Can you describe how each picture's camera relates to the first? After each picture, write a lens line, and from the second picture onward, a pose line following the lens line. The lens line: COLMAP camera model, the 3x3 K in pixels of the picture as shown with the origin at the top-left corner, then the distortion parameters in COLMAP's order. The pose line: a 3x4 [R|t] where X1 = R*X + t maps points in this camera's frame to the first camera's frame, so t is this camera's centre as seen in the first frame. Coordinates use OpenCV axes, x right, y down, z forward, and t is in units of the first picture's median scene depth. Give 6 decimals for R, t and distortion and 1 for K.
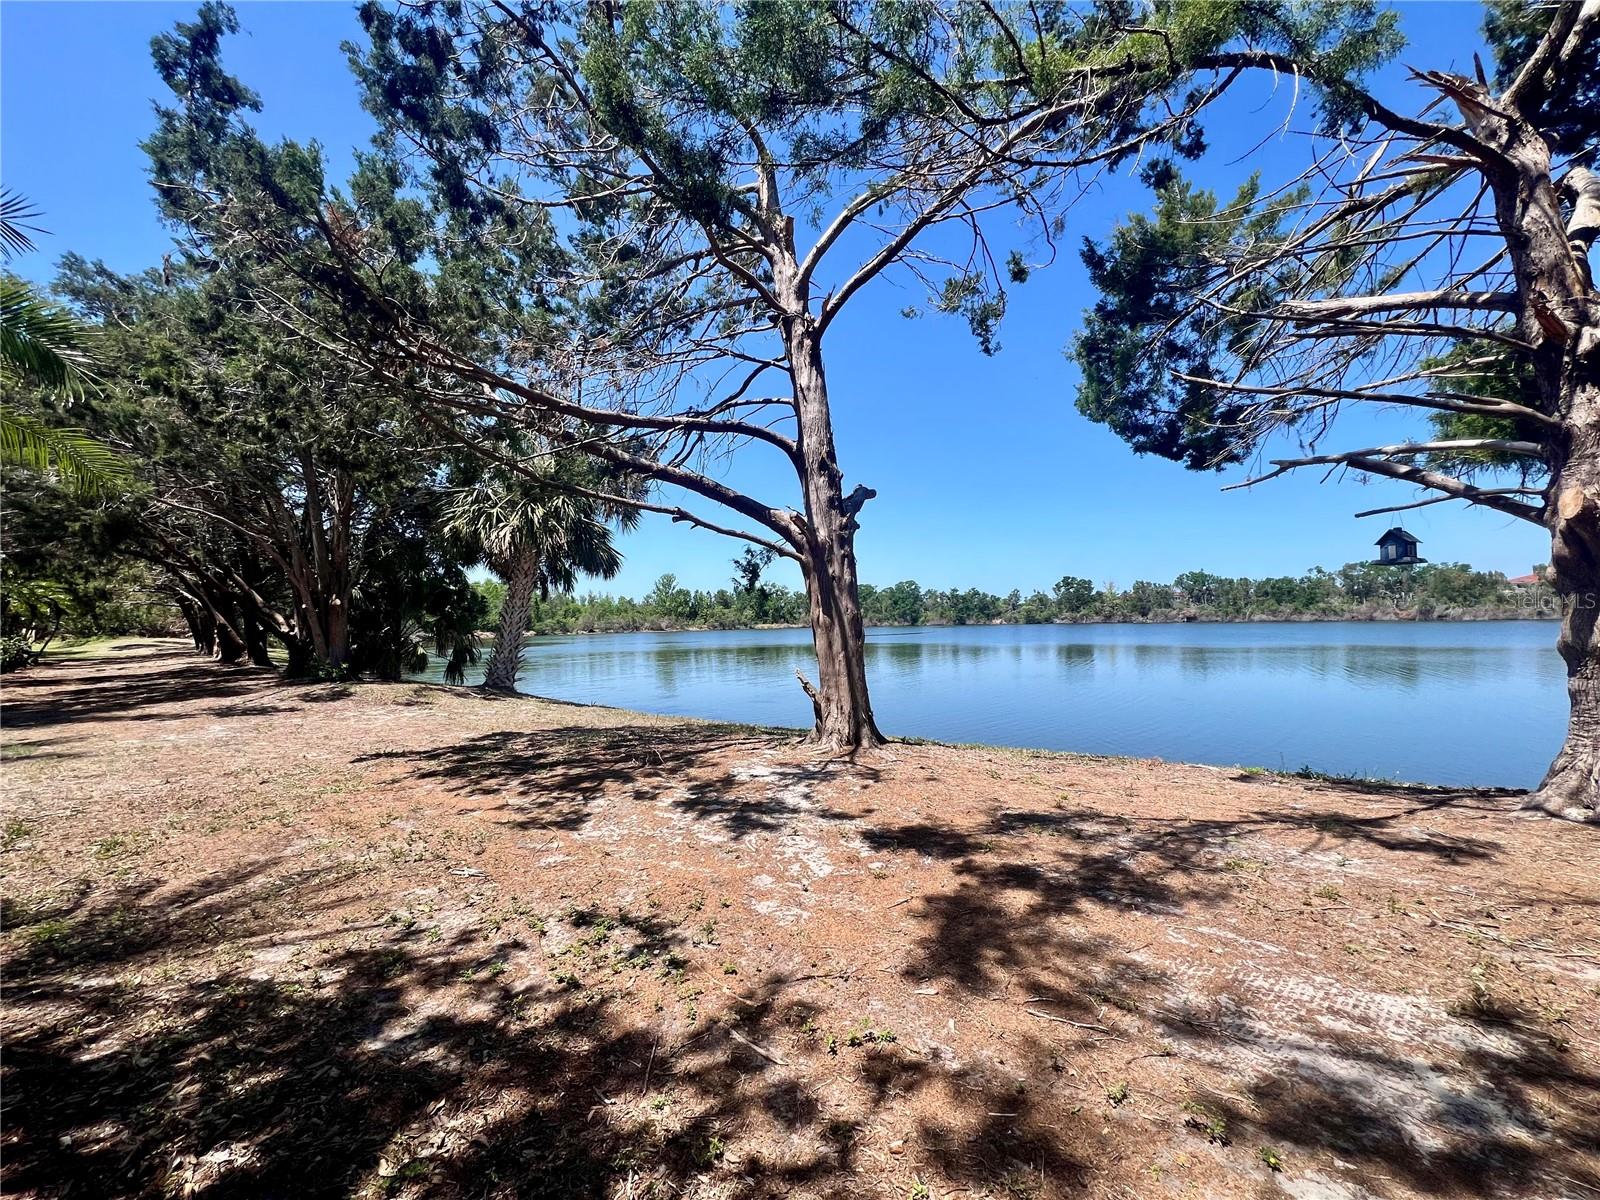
lens RADIAL K [[638.5, 0, 800.9], [0, 638.5, 604.1], [0, 0, 1]] dist [-0.001388, 0.000868]
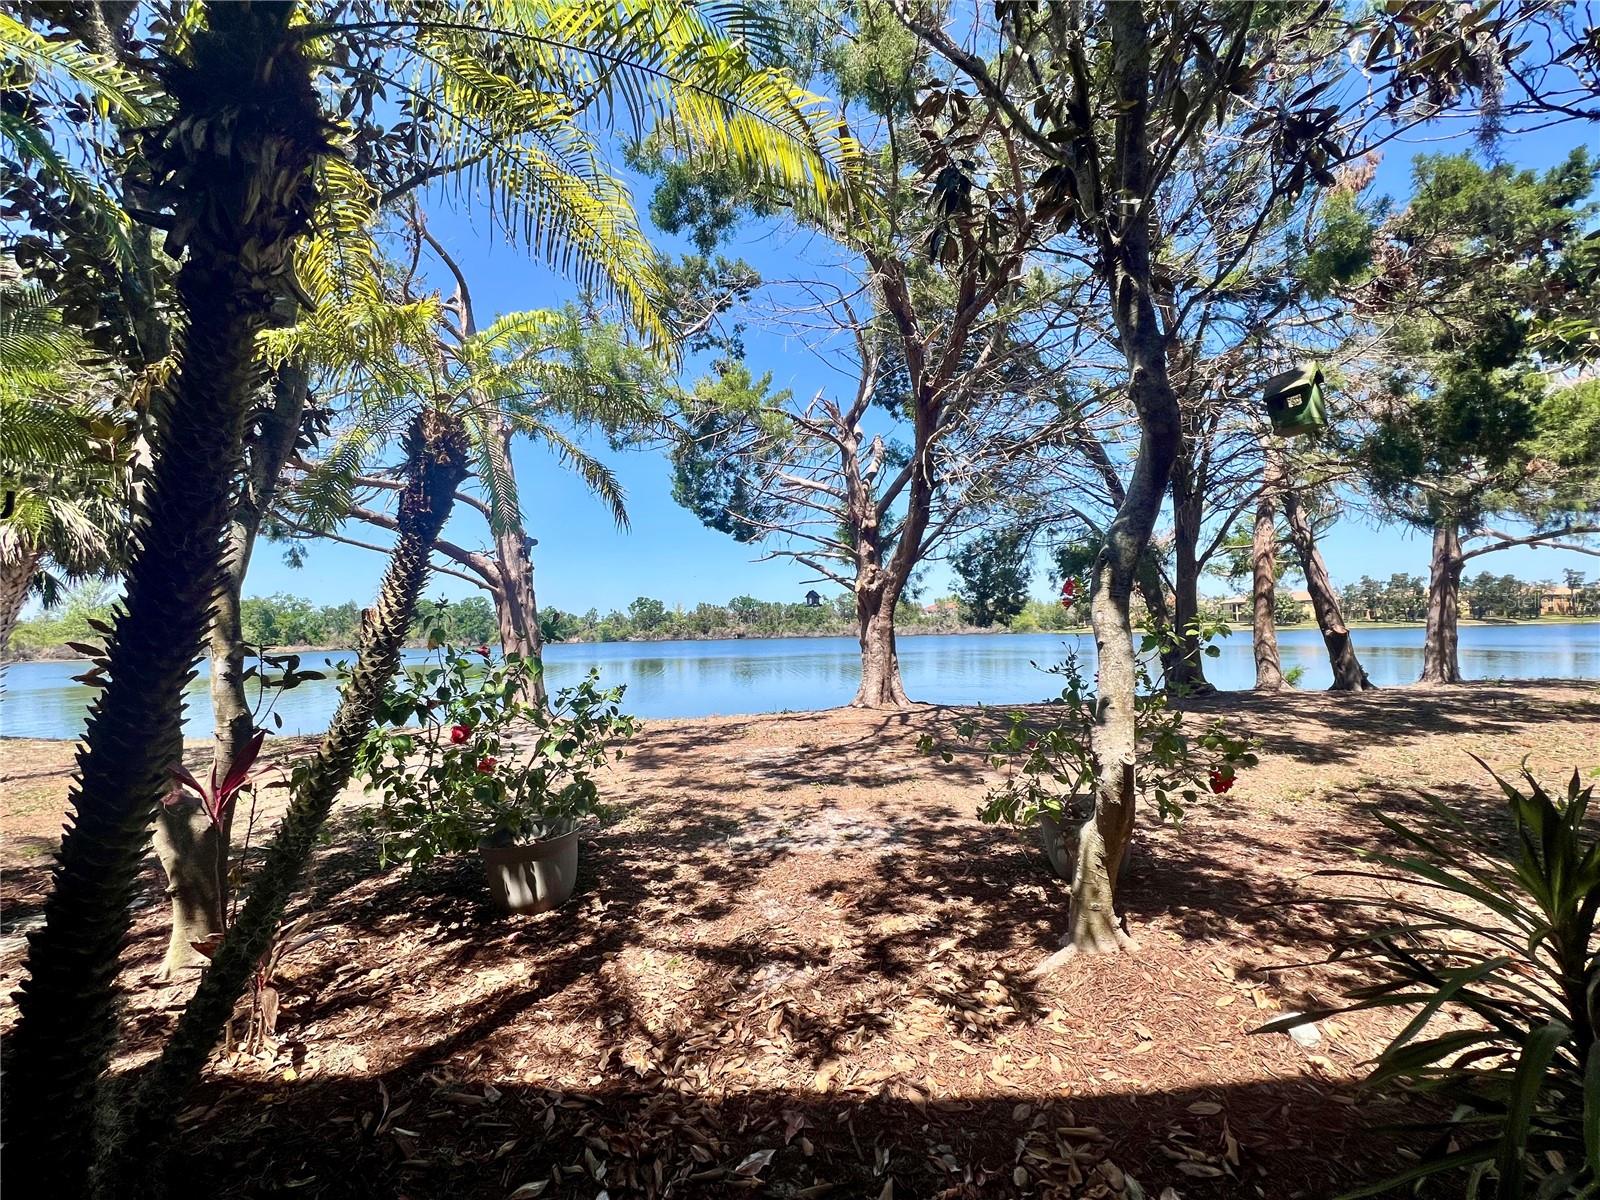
lens RADIAL K [[638.5, 0, 800.9], [0, 638.5, 604.1], [0, 0, 1]] dist [-0.001388, 0.000868]
pose [[0.800688, 0.021751, 0.598687, -0.298007], [-0.004277, 0.999523, -0.030595, -0.001445], [-0.599067, 0.021936, 0.800399, -0.519499]]
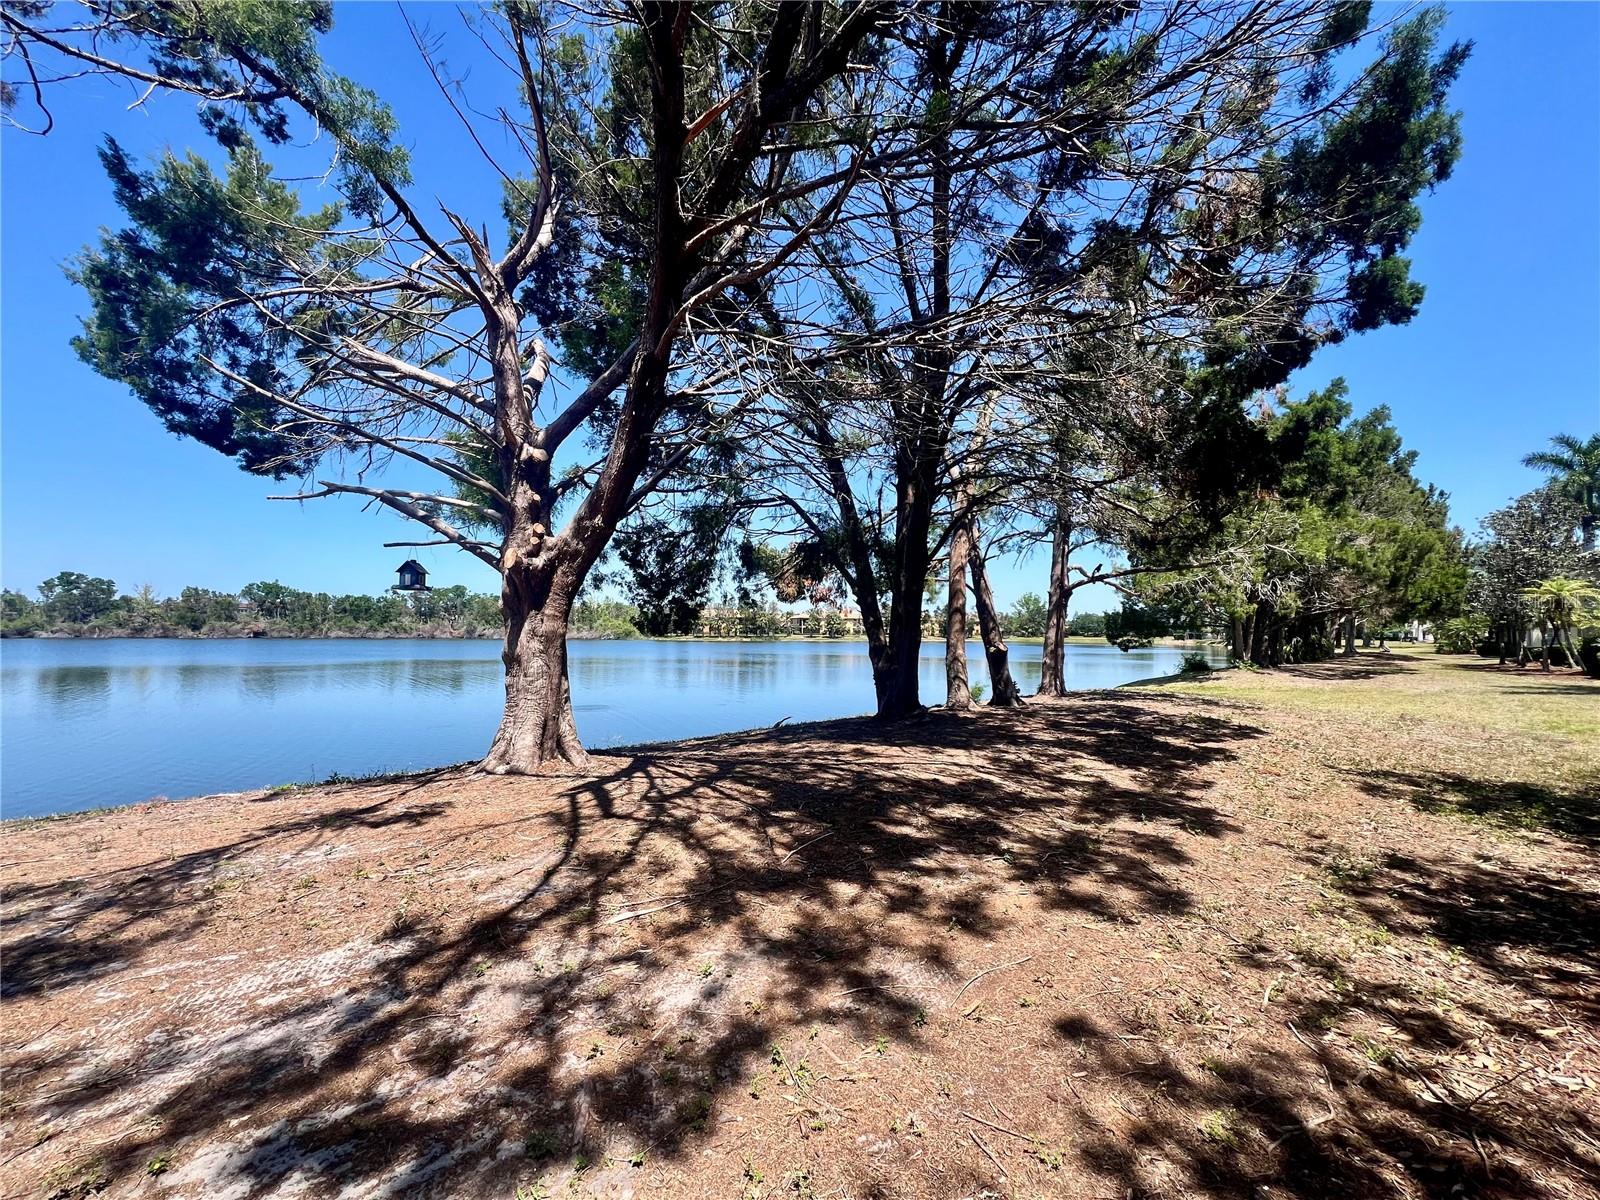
lens RADIAL K [[638.5, 0, 800.9], [0, 638.5, 604.1], [0, 0, 1]] dist [-0.001388, 0.000868]
pose [[0.314329, 0.060110, 0.947409, 0.011231], [-0.035538, 0.998039, -0.051531, 0.000684], [-0.948649, -0.017472, 0.315849, -0.059793]]
